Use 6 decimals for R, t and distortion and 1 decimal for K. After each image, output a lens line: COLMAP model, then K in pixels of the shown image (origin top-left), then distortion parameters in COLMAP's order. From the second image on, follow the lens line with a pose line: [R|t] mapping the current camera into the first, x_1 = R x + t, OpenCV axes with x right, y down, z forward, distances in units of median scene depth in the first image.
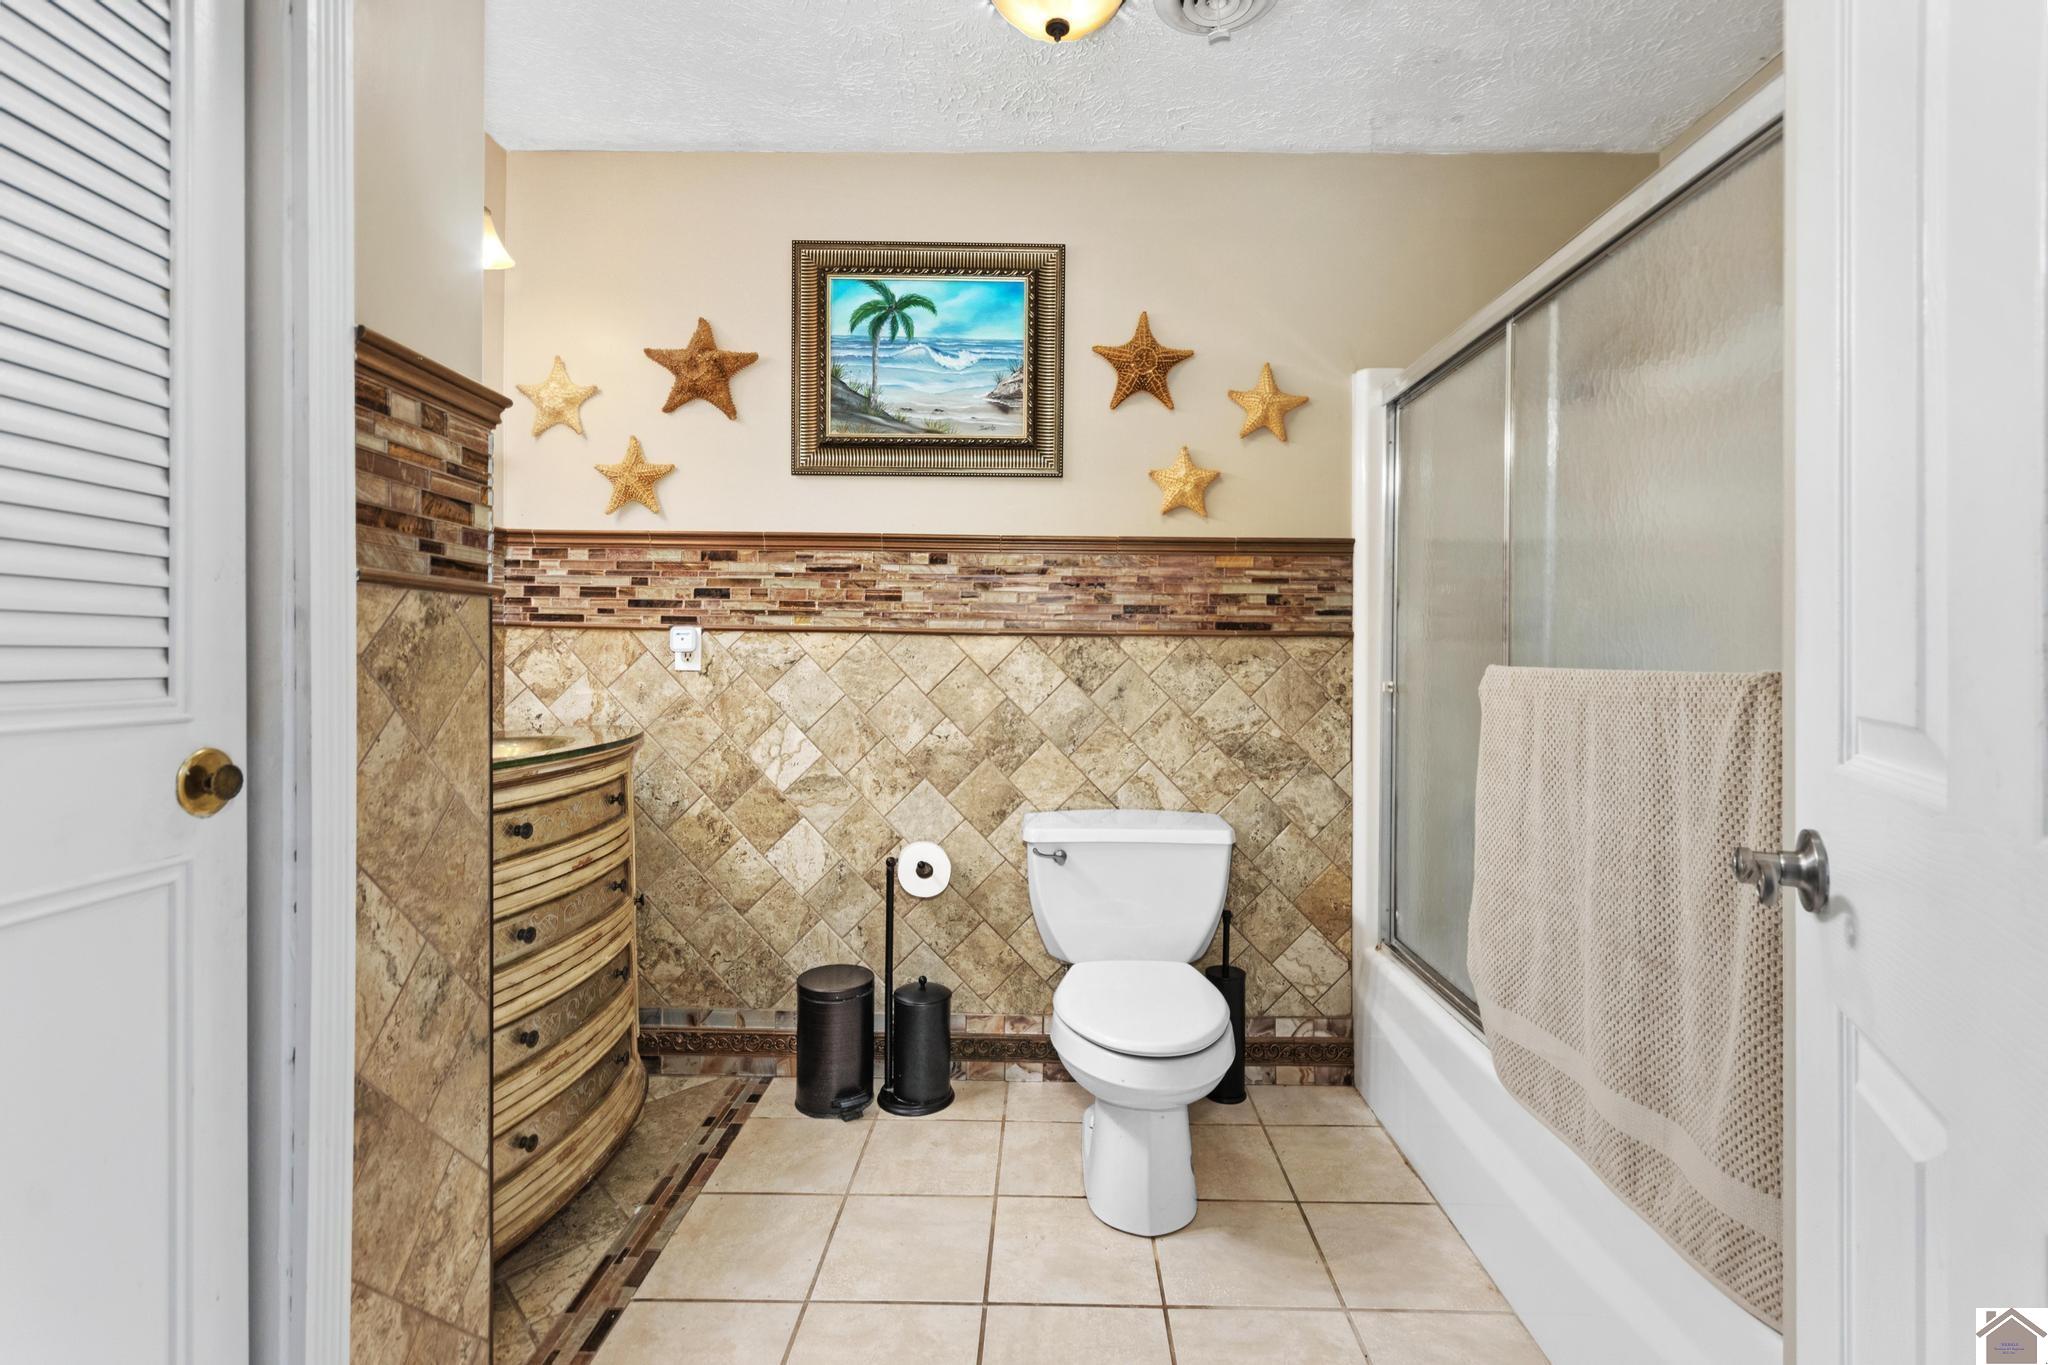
lens RADIAL K [[915.5, 0, 1040.0], [0, 915.5, 643.9], [0, 0, 1]] dist [-0.000491, 0.000842]
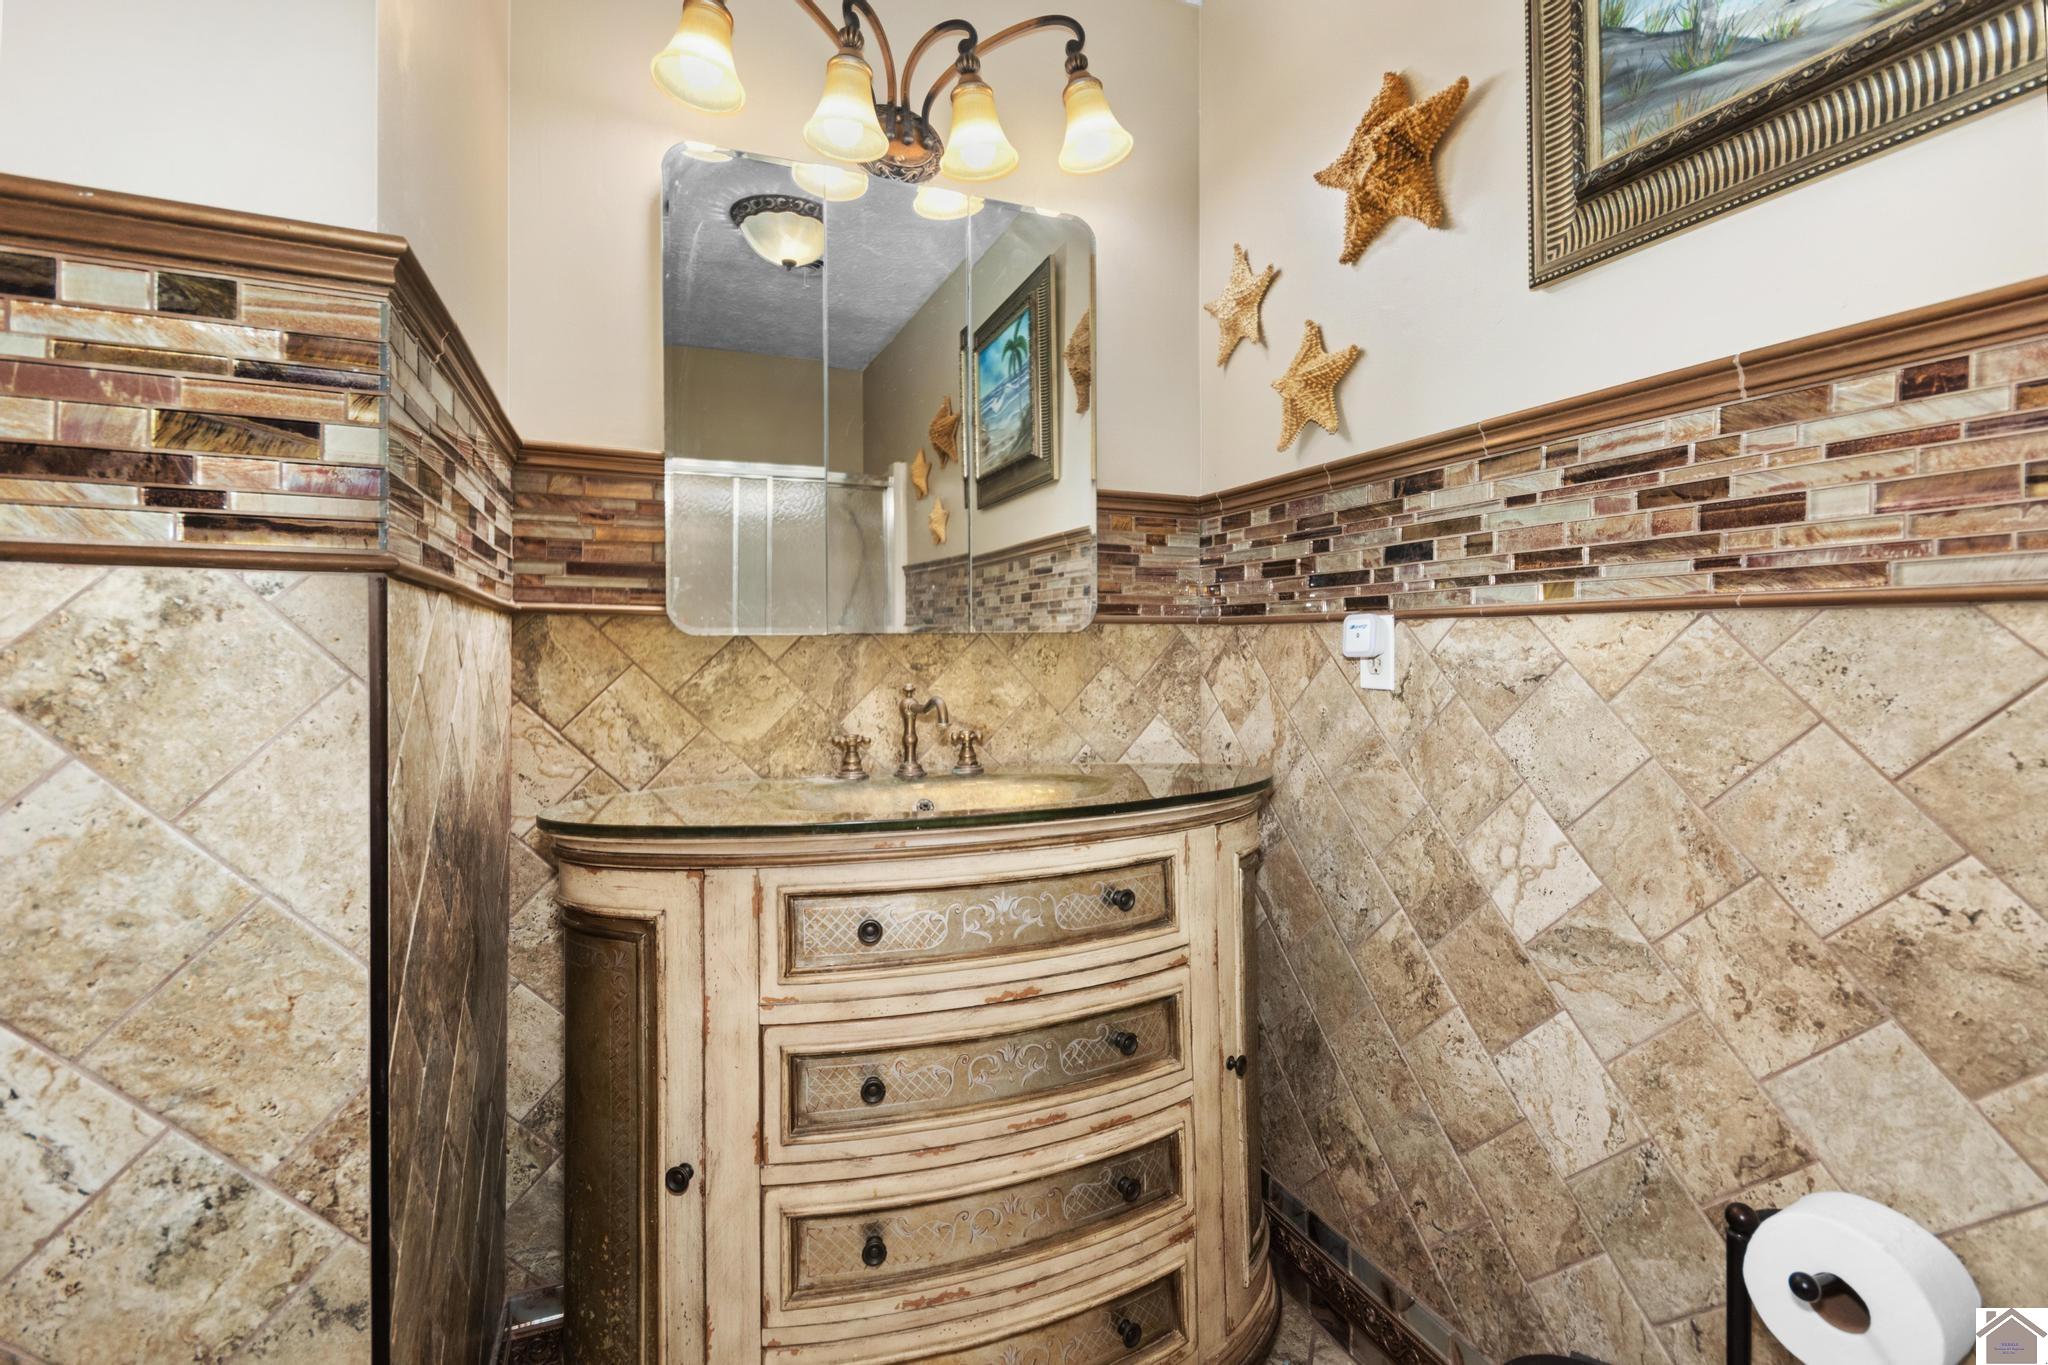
lens RADIAL K [[915.5, 0, 1040.0], [0, 915.5, 643.9], [0, 0, 1]] dist [-0.000491, 0.000842]
pose [[0.403141, -0.014760, -0.915019, 0.064340], [0.013306, 0.999859, -0.010266, 0.003505], [0.915041, -0.008037, 0.403281, 0.566620]]
